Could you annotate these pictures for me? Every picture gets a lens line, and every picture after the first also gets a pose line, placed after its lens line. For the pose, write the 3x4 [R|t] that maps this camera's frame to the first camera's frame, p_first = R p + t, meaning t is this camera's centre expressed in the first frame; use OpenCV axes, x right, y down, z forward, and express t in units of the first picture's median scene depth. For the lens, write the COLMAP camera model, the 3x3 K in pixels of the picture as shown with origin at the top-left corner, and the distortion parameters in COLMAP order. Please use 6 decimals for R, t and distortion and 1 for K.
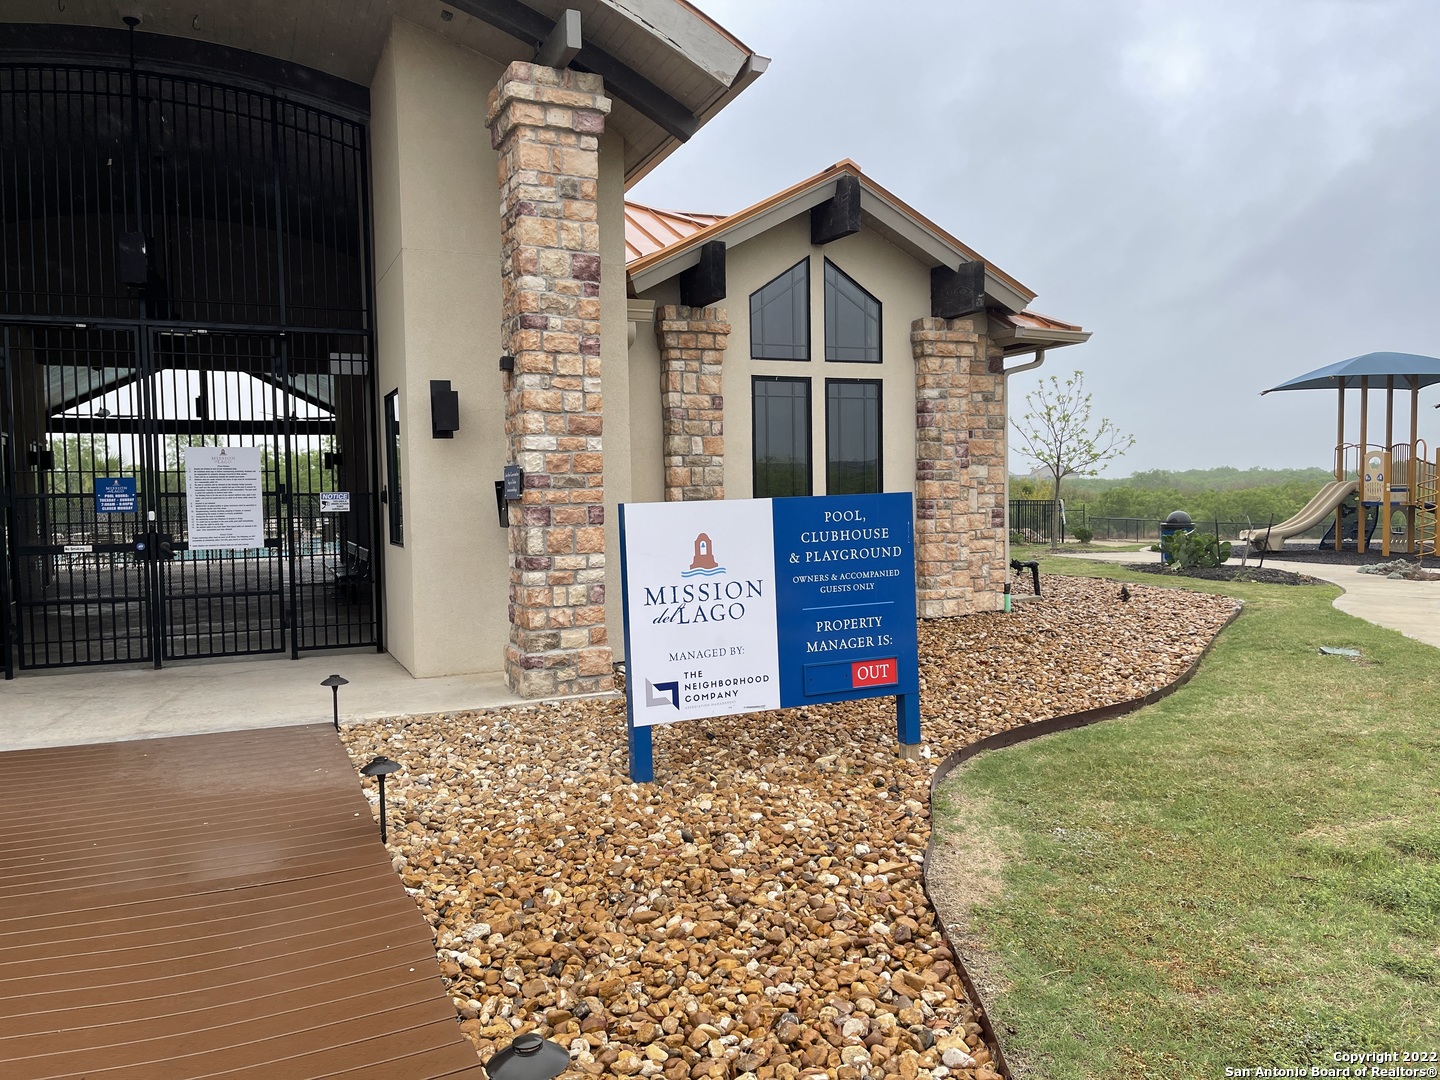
lens RADIAL K [[1096.0, 0, 720.0], [0, 1096.0, 540.0], [0, 0, 1]] dist [0.044442, 0.003701]
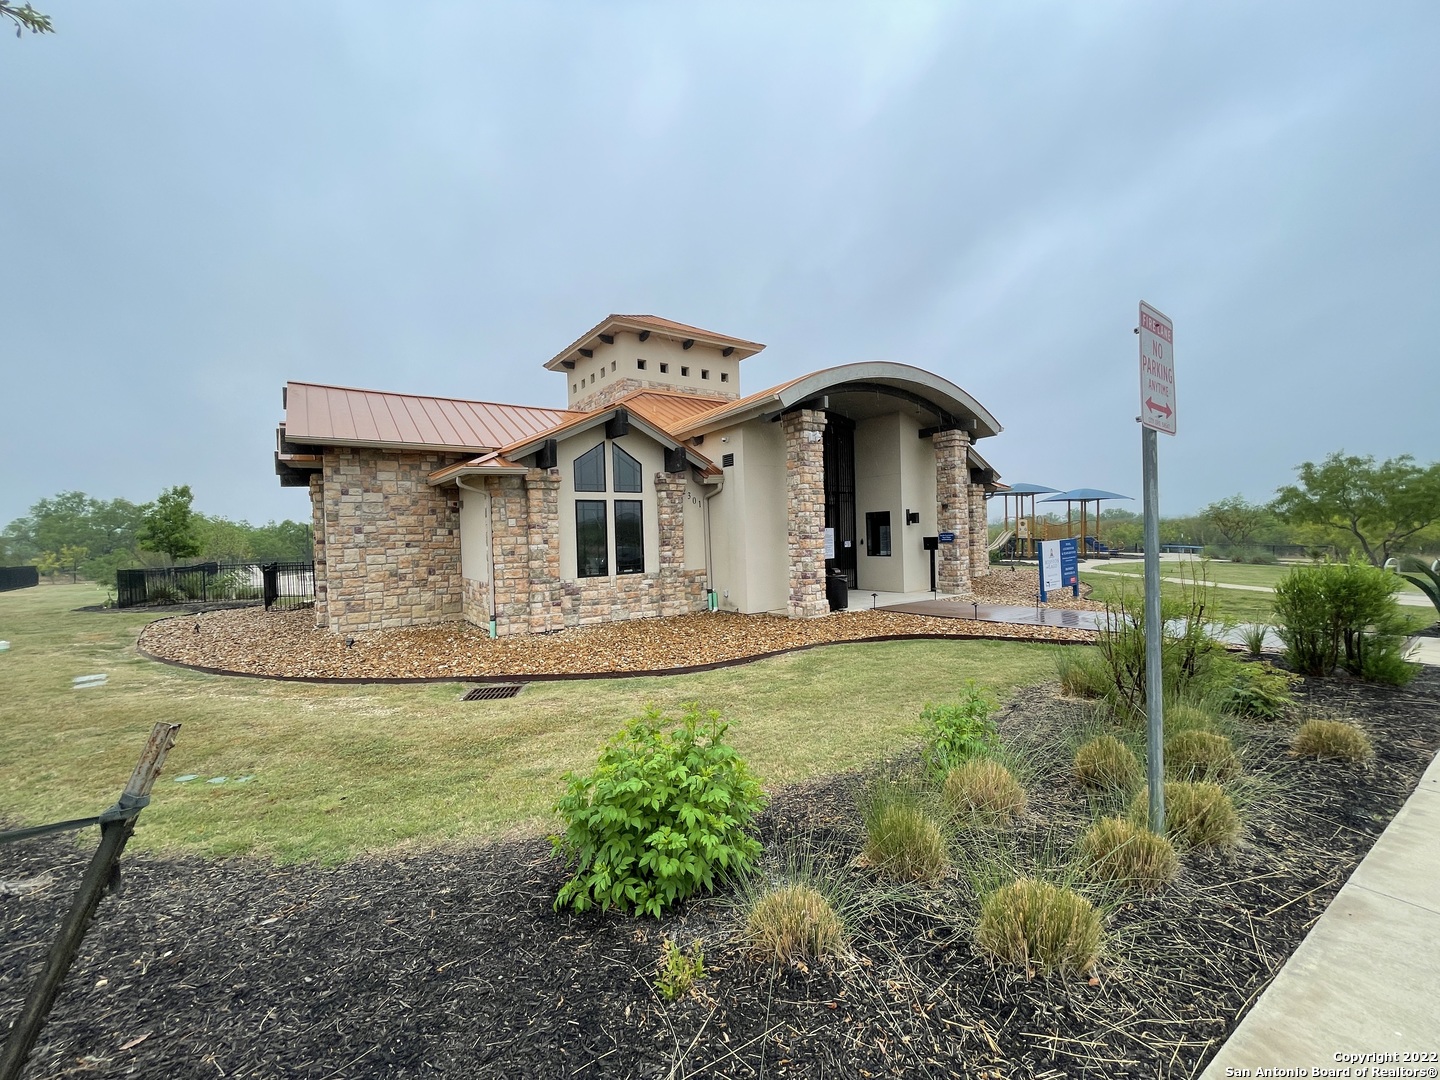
lens RADIAL K [[581.3, 0, 720.0], [0, 581.3, 540.0], [0, 0, 1]] dist [0.000198, -0.000003]
pose [[0.979595, -0.017683, 0.200201, -1.213759], [0.025227, 0.999062, -0.035196, 0.006094], [-0.199391, 0.039529, 0.979123, -0.710537]]
